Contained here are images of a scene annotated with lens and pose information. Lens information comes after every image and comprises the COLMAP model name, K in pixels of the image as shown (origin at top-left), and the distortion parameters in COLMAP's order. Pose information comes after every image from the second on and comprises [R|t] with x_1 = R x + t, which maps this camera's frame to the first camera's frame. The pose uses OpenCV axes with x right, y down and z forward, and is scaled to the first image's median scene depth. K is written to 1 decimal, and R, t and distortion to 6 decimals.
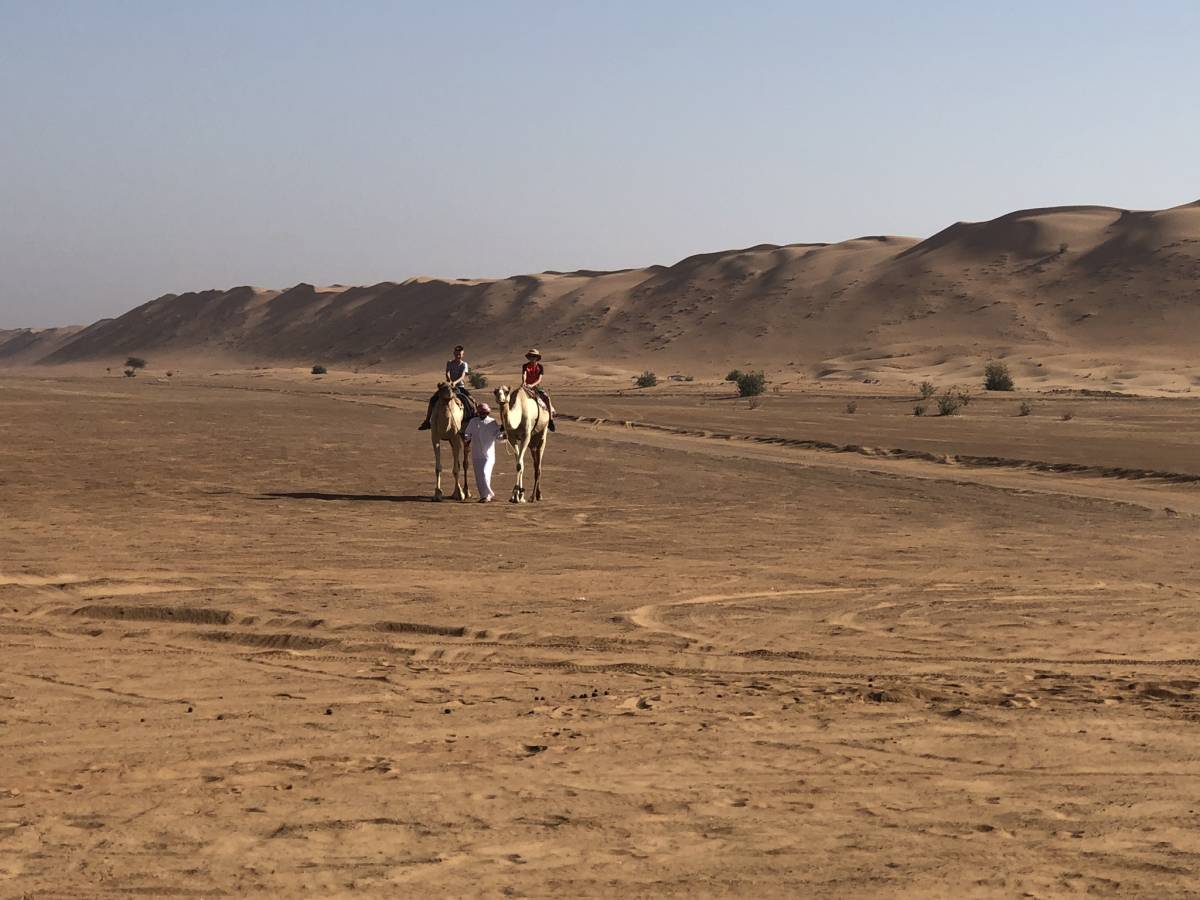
lens RADIAL K [[2847.3, 0, 600.0], [0, 2847.3, 450.0], [0, 0, 1]] dist [-0.102261, 1.110282]
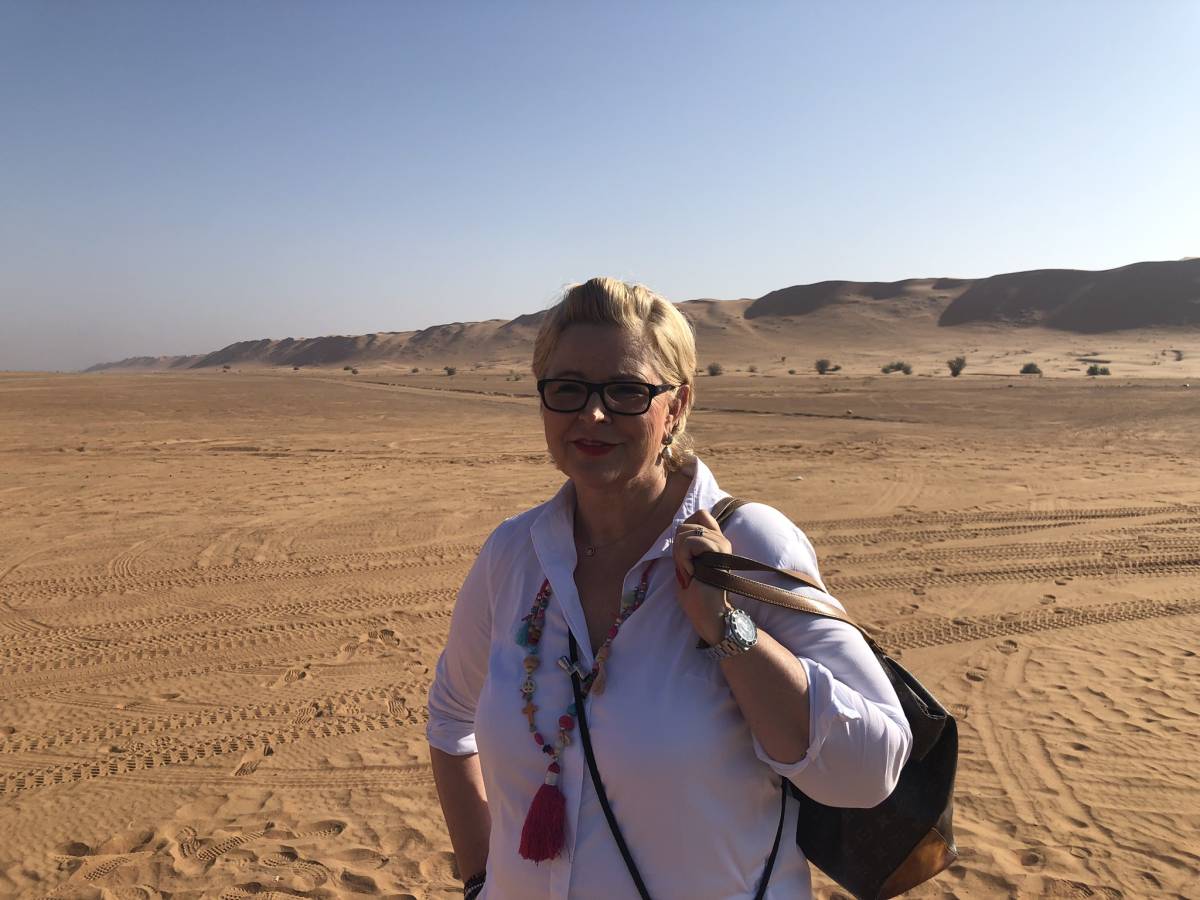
lens RADIAL K [[960.9, 0, 600.0], [0, 960.9, 450.0], [0, 0, 1]] dist [0.195372, -0.719830]
pose [[0.979289, -0.036900, 0.199075, 0.033166], [0.024992, 0.997763, 0.062002, 0.000825], [-0.200918, -0.055743, 0.978021, -0.187935]]
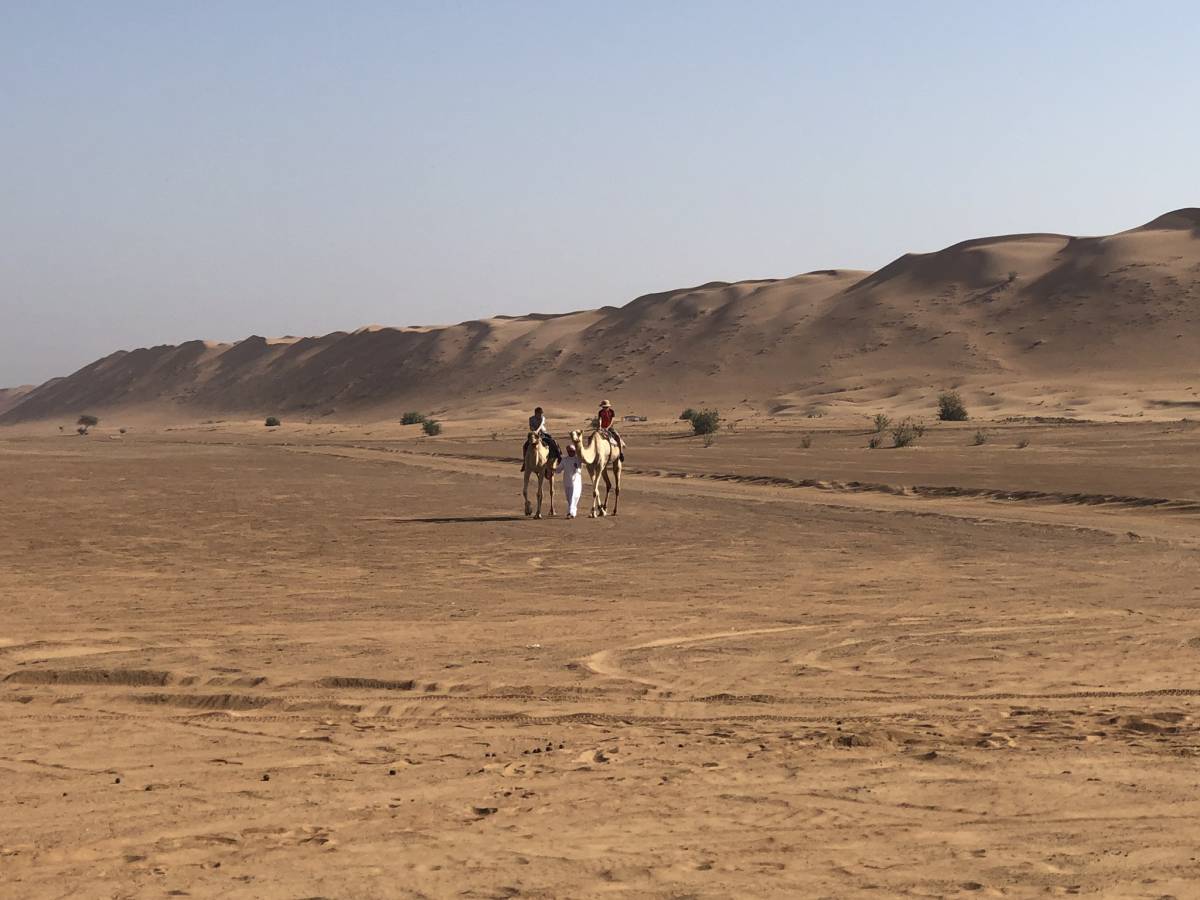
lens RADIAL K [[2847.3, 0, 600.0], [0, 2847.3, 450.0], [0, 0, 1]] dist [-0.102261, 1.110282]
pose [[0.999363, -0.032025, 0.015735, 0.002913], [0.032255, 0.999373, -0.014607, 0.000872], [-0.015257, 0.015105, 0.999769, 0.044960]]
